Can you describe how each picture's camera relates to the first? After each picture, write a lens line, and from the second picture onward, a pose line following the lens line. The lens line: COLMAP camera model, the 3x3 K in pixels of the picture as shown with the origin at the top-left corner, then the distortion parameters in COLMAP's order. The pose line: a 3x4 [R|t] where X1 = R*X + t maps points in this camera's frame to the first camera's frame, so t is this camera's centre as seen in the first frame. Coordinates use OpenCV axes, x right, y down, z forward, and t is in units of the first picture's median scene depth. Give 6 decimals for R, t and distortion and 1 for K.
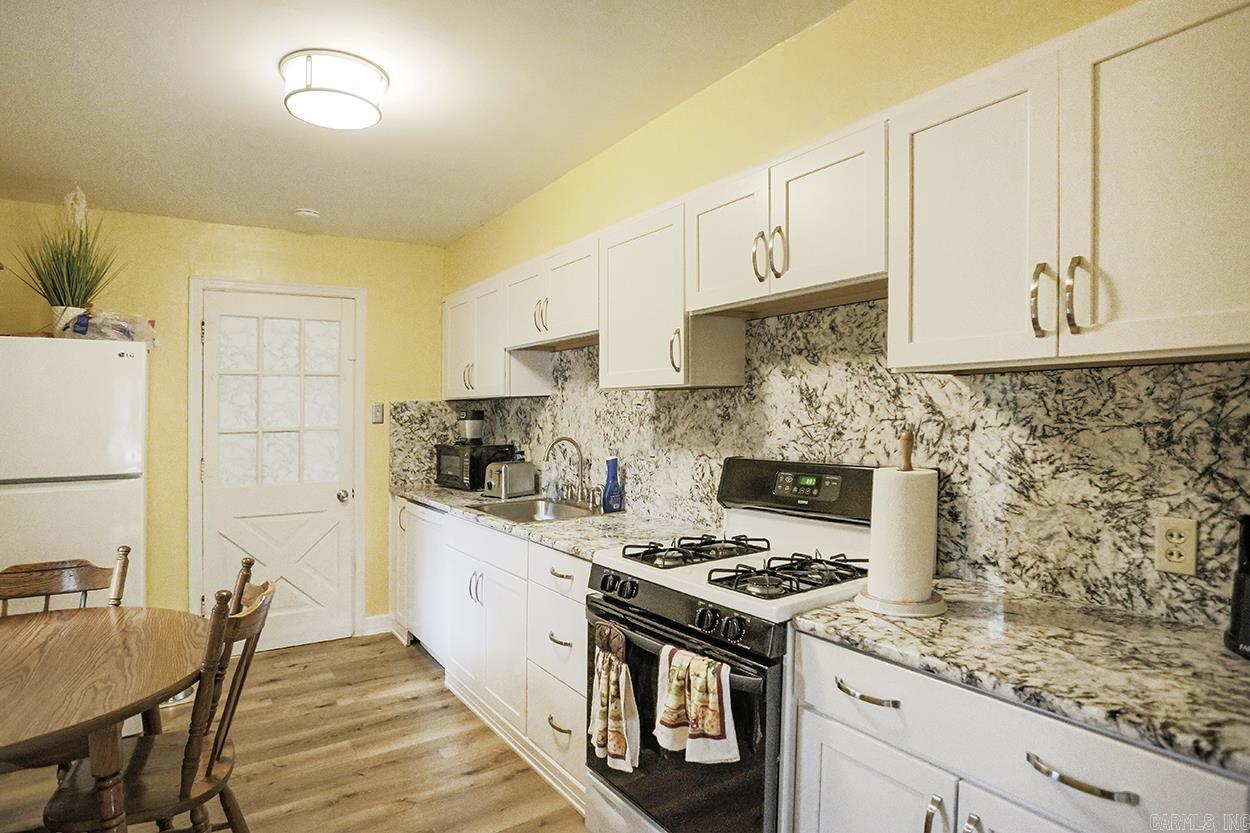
lens RADIAL K [[668.0, 0, 560.2], [0, 668.0, 373.6], [0, 0, 1]] dist [-0.072435, 0.039820]
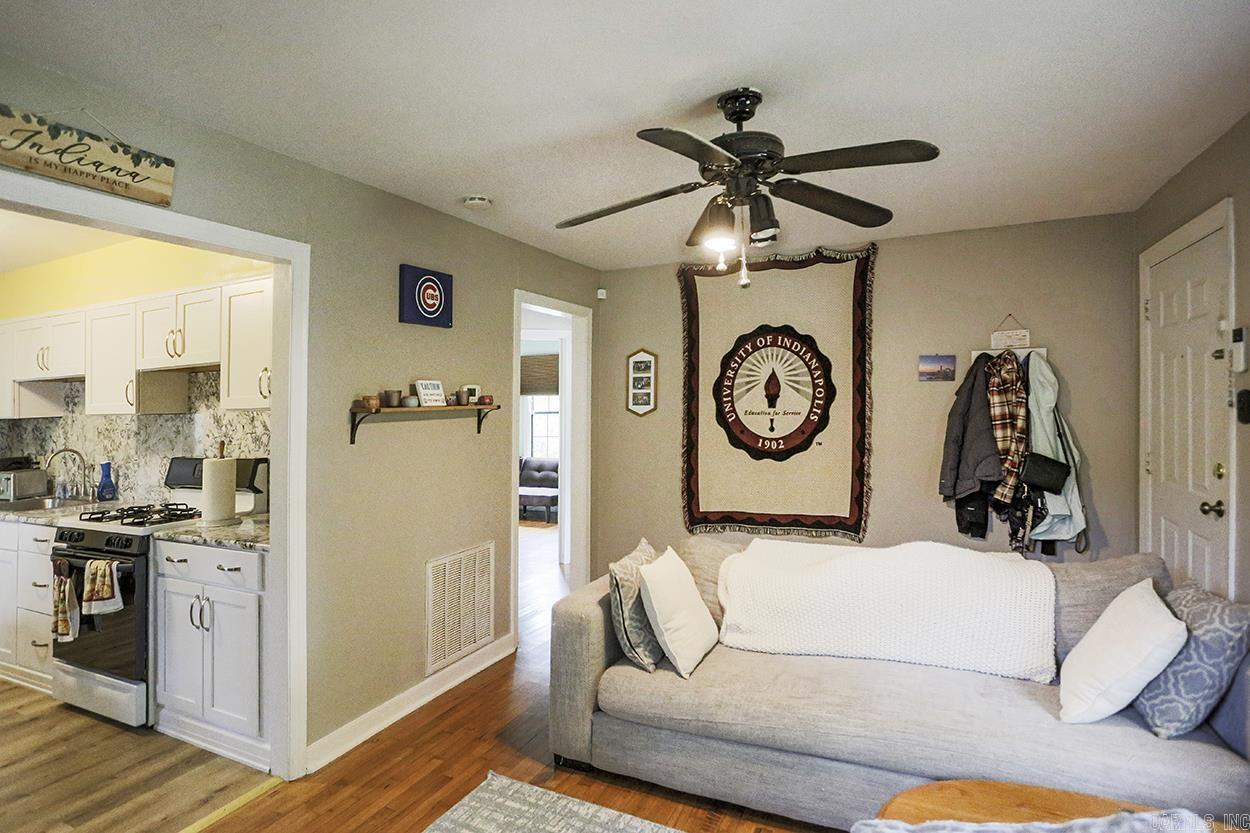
lens RADIAL K [[654.6, 0, 610.4], [0, 654.6, 389.9], [0, 0, 1]] dist [-0.081979, 0.038173]
pose [[0.823423, 0.005745, 0.567399, 0.264695], [-0.015912, 0.999789, 0.012969, -0.080090], [-0.567205, -0.019707, 0.823341, -0.923049]]
